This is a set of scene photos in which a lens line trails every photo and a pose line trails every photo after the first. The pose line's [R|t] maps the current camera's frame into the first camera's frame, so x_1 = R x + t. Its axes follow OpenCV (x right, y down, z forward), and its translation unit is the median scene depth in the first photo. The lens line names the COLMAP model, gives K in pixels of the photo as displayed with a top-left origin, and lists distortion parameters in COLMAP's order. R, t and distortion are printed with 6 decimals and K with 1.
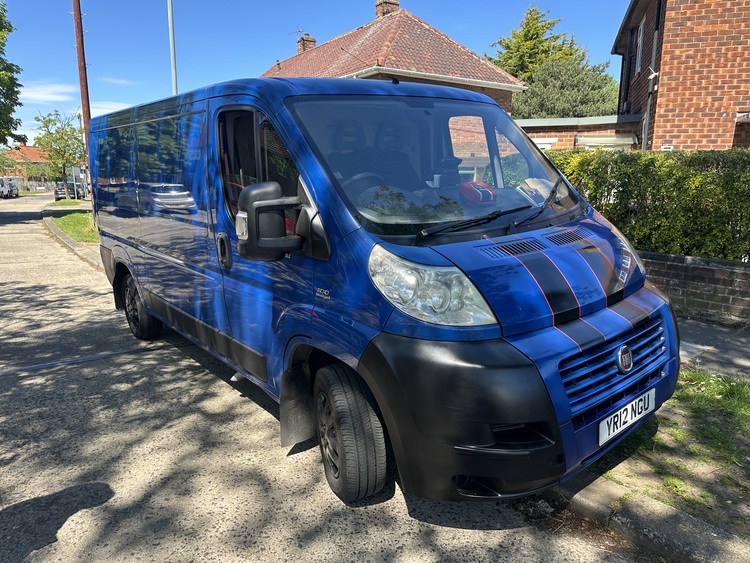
lens RADIAL K [[536.5, 0, 375.0], [0, 536.5, 280.4], [0, 0, 1]] dist [-0.008191, -0.006688]
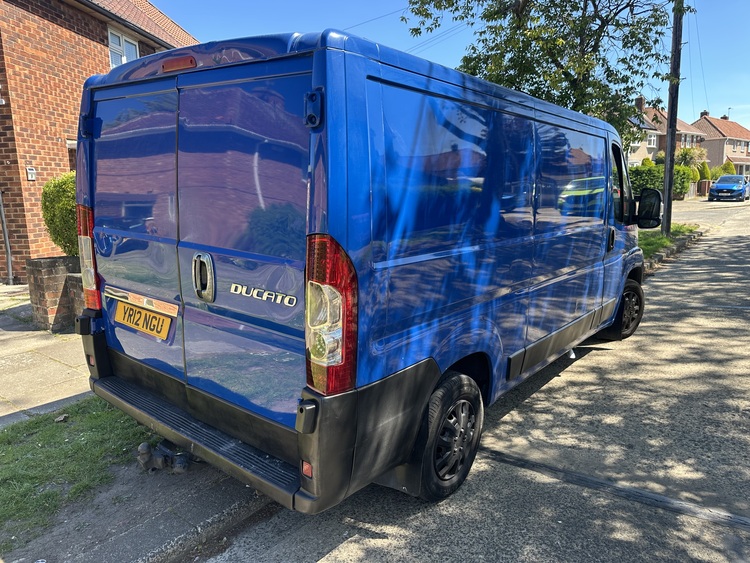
lens RADIAL K [[536.5, 0, 375.0], [0, 536.5, 280.9], [0, 0, 1]] dist [-0.008191, -0.006688]
pose [[-0.233686, -0.148989, 0.960829, -1.177905], [0.198267, 0.960126, 0.197101, -0.277161], [-0.951883, 0.236561, -0.194829, 1.462067]]
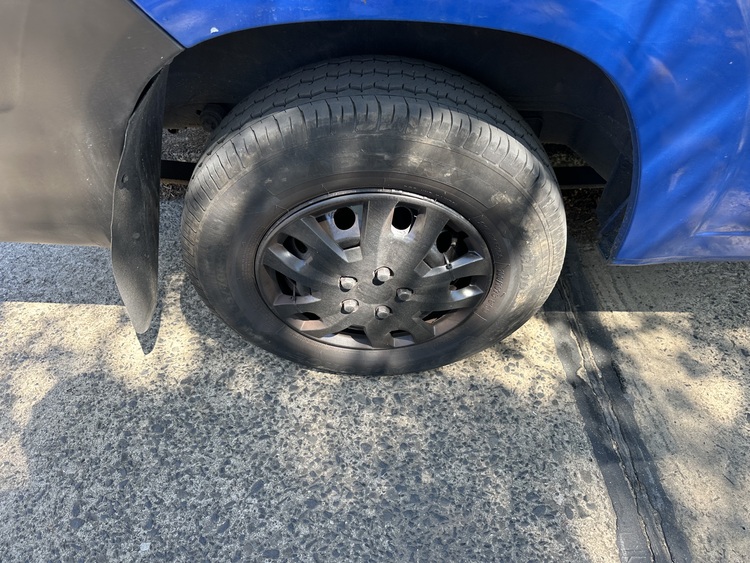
lens RADIAL K [[536.5, 0, 374.7], [0, 536.5, 280.9], [0, 0, 1]] dist [-0.008191, -0.006688]
pose [[0.632212, -0.565164, 0.529998, -0.700021], [0.153958, 0.762044, 0.628957, -0.074838], [-0.759345, -0.316037, 0.568784, 1.149711]]
